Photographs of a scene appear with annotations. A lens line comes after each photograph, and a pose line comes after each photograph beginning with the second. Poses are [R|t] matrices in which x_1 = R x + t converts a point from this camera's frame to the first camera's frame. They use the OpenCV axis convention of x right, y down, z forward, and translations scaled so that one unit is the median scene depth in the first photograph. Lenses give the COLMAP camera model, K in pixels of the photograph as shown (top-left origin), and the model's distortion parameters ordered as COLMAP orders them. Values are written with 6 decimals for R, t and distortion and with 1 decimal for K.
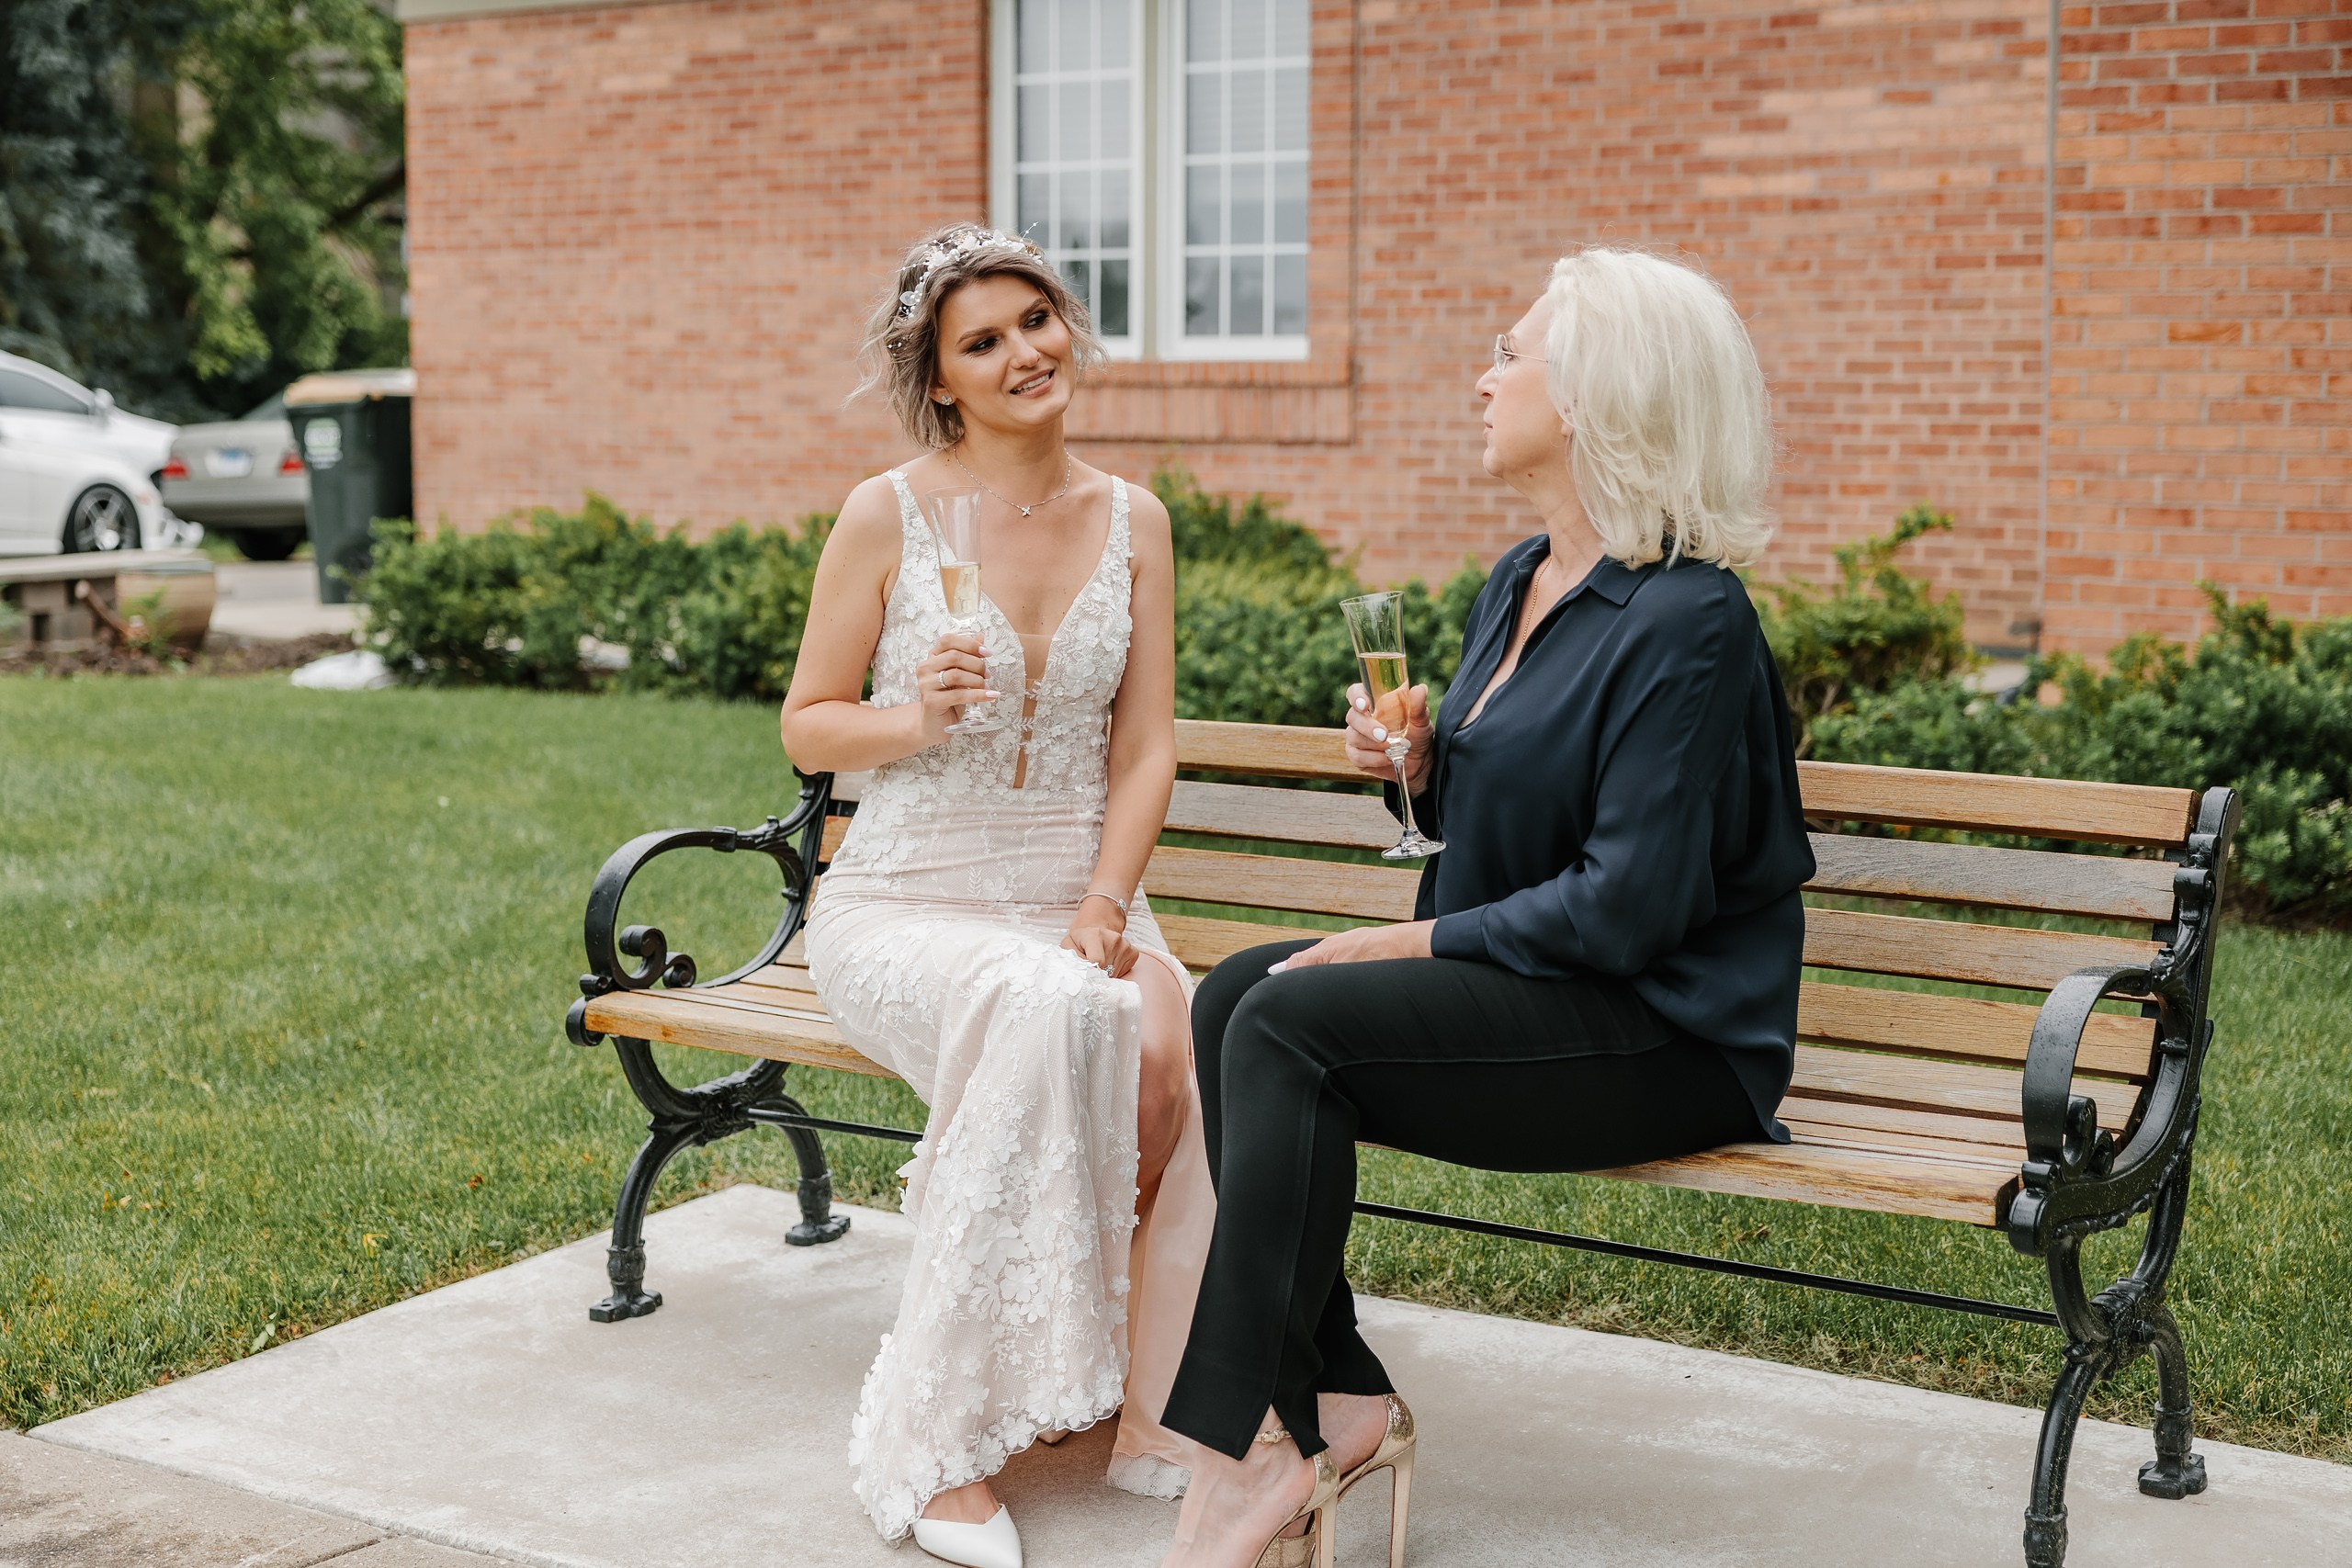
lens RADIAL K [[3548.8, 0, 1157.9], [0, 3548.8, 776.9], [0, 0, 1]] dist [0.032085, -0.144949]
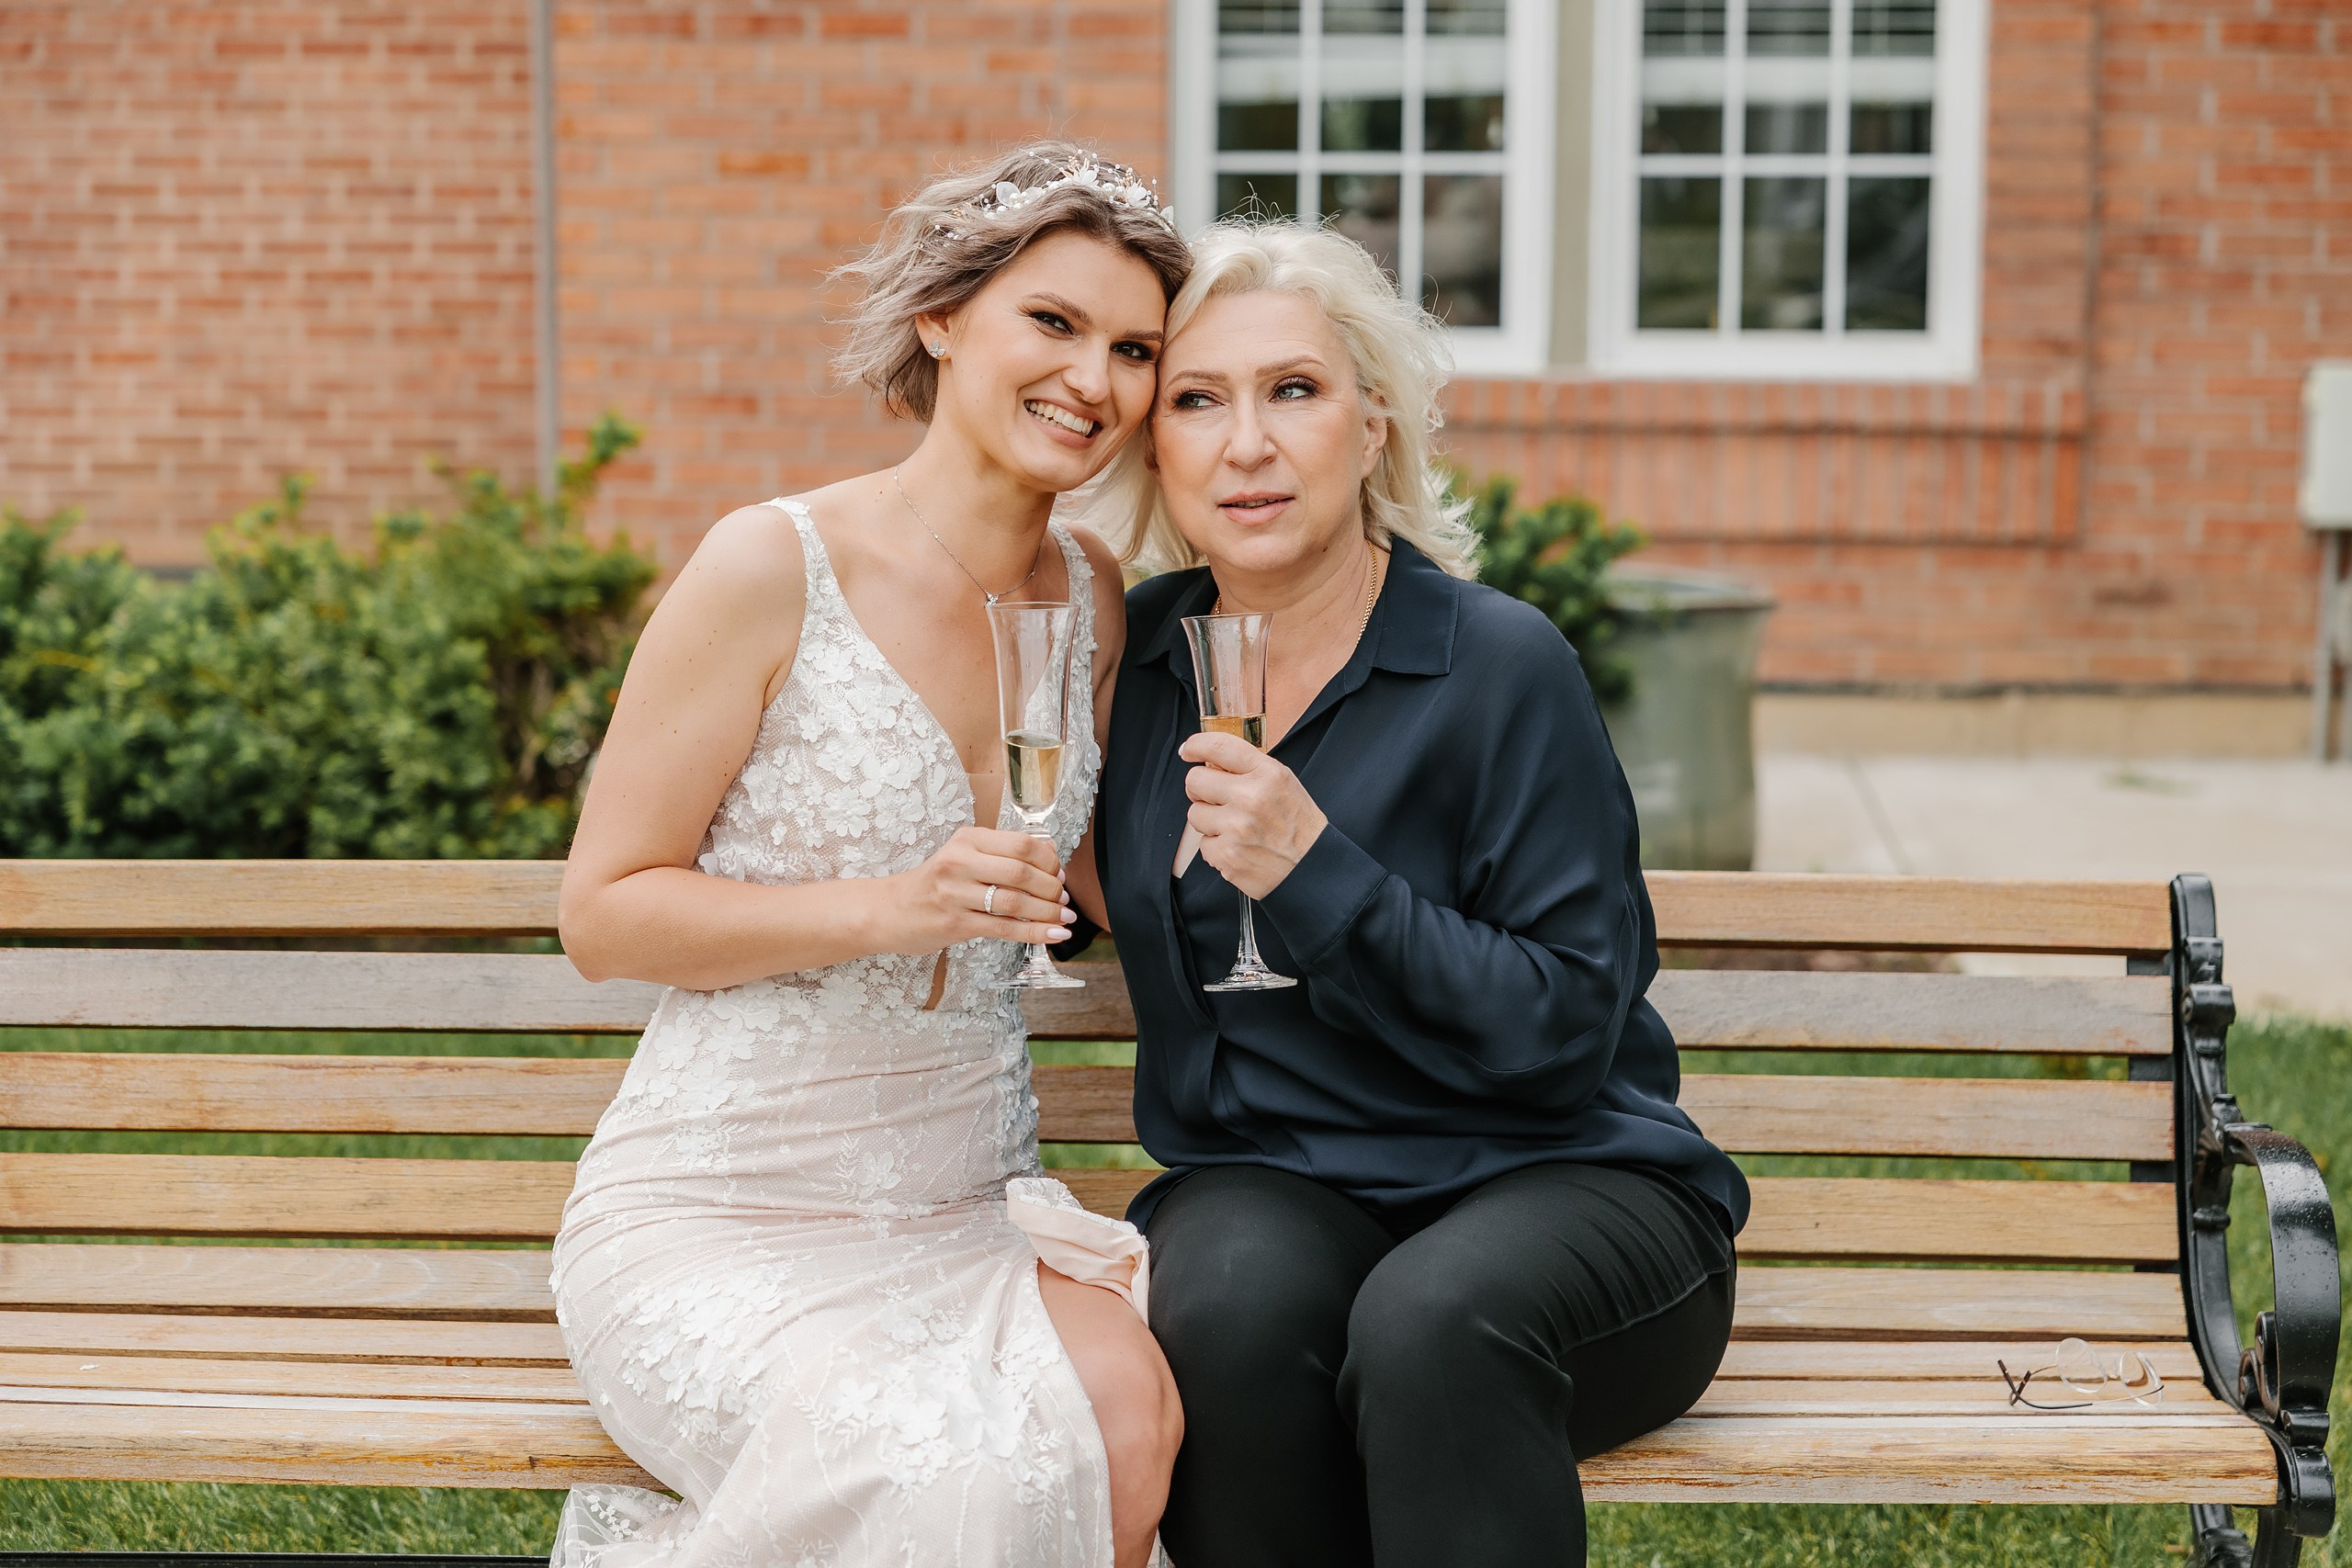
lens RADIAL K [[4599.7, 0, 1176.0], [0, 4599.7, 784.0], [0, 0, 1]] dist [0.028681, -0.206178]
pose [[0.841709, -0.070137, 0.535356, -0.135991], [0.055558, 0.997515, 0.043333, -0.023273], [-0.537065, -0.006731, 0.843514, 0.088227]]
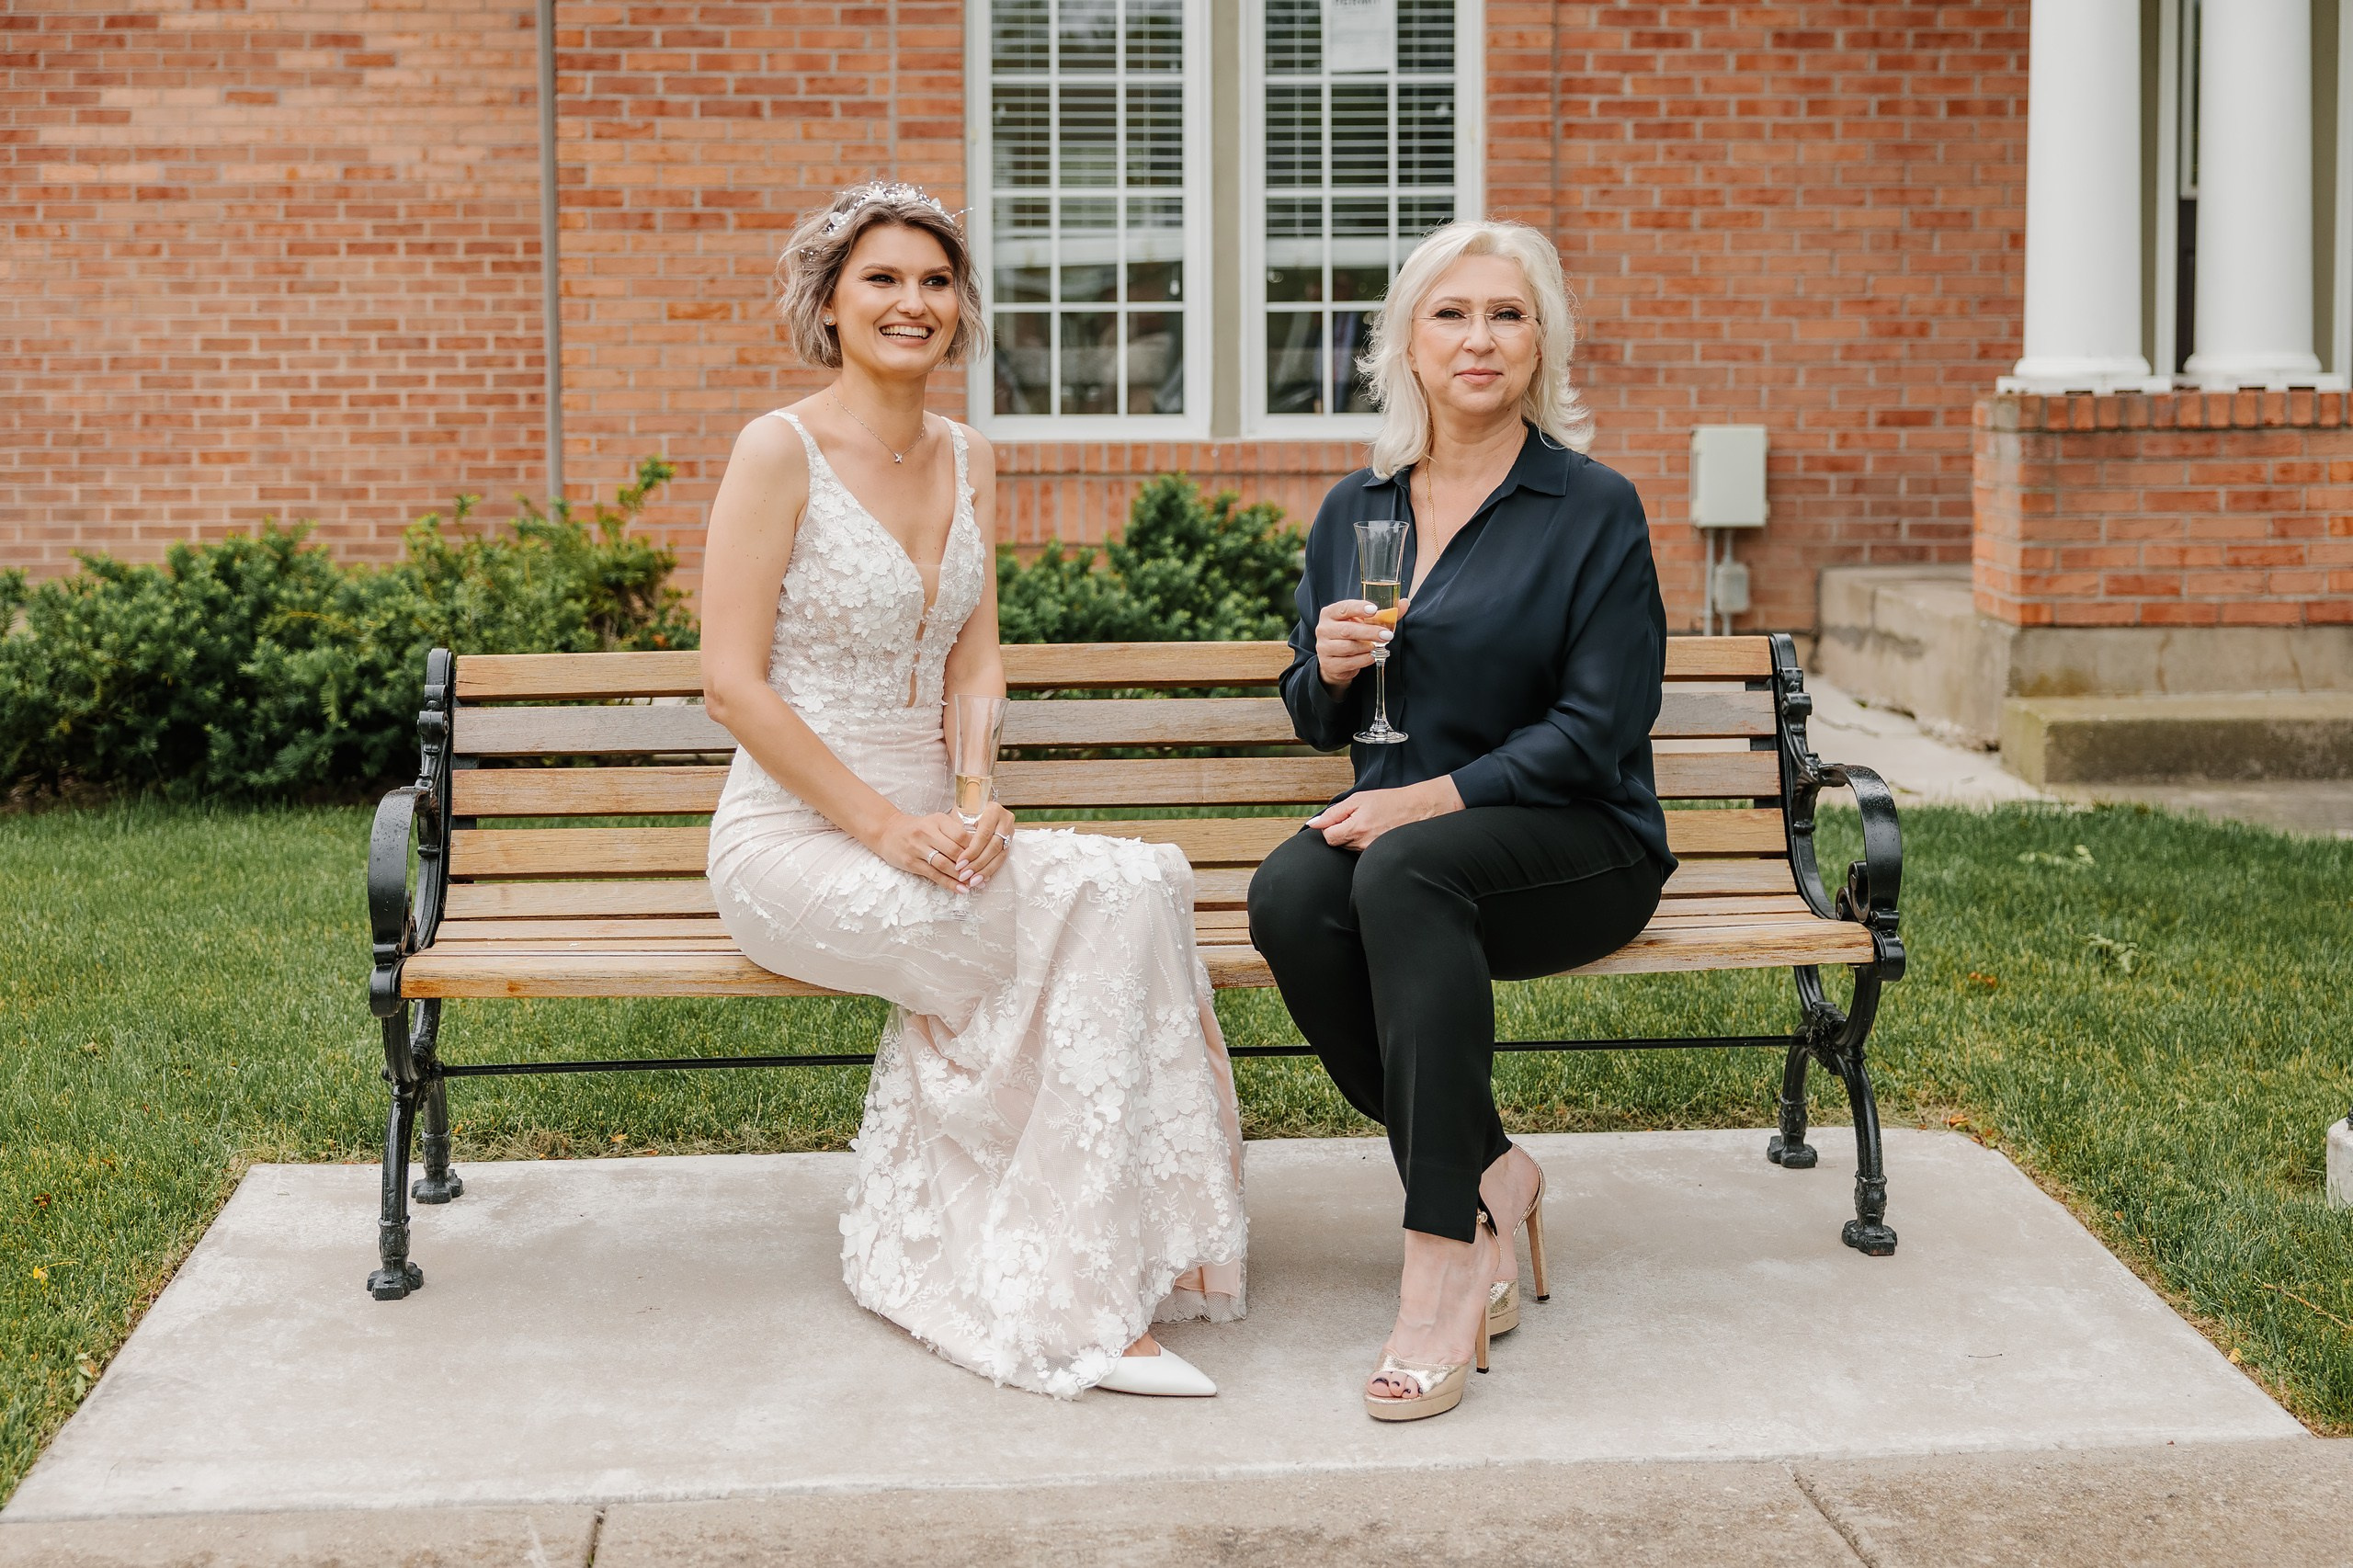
lens RADIAL K [[3238.8, 0, 1176.2], [0, 3238.8, 537.5], [0, 0, 1]] dist [0.012408, -0.005695]
pose [[0.770759, -0.039250, 0.635917, -0.210823], [0.076566, 0.996573, -0.031290, -0.003996], [-0.632510, 0.072806, 0.771123, 0.063426]]
